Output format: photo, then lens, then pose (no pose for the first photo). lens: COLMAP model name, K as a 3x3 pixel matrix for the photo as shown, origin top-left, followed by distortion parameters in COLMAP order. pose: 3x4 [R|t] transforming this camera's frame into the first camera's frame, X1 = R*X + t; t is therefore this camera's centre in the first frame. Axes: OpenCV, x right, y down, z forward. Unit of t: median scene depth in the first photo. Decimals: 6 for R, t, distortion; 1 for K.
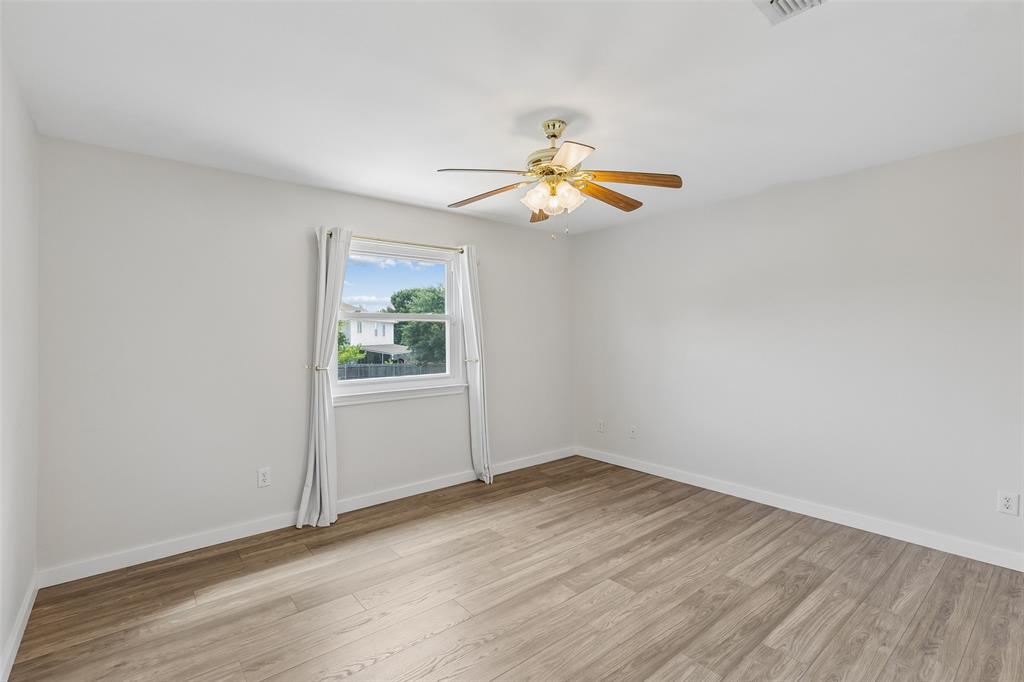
lens RADIAL K [[460.0, 0, 512.6], [0, 460.0, 339.6], [0, 0, 1]] dist [0.004433, -0.000447]
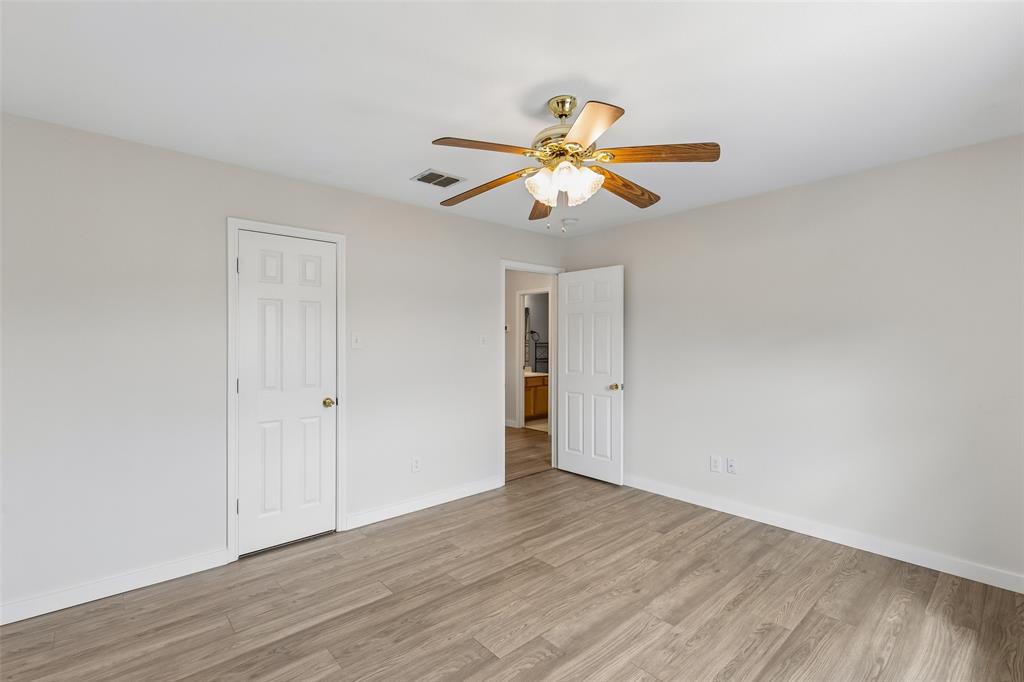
lens RADIAL K [[460.0, 0, 512.6], [0, 460.0, 339.6], [0, 0, 1]] dist [0.004433, -0.000447]
pose [[-0.998658, 0.007611, -0.051233, 0.245359], [0.007484, 0.999968, 0.002662, -0.017696], [0.051251, 0.002275, -0.998683, 1.957890]]
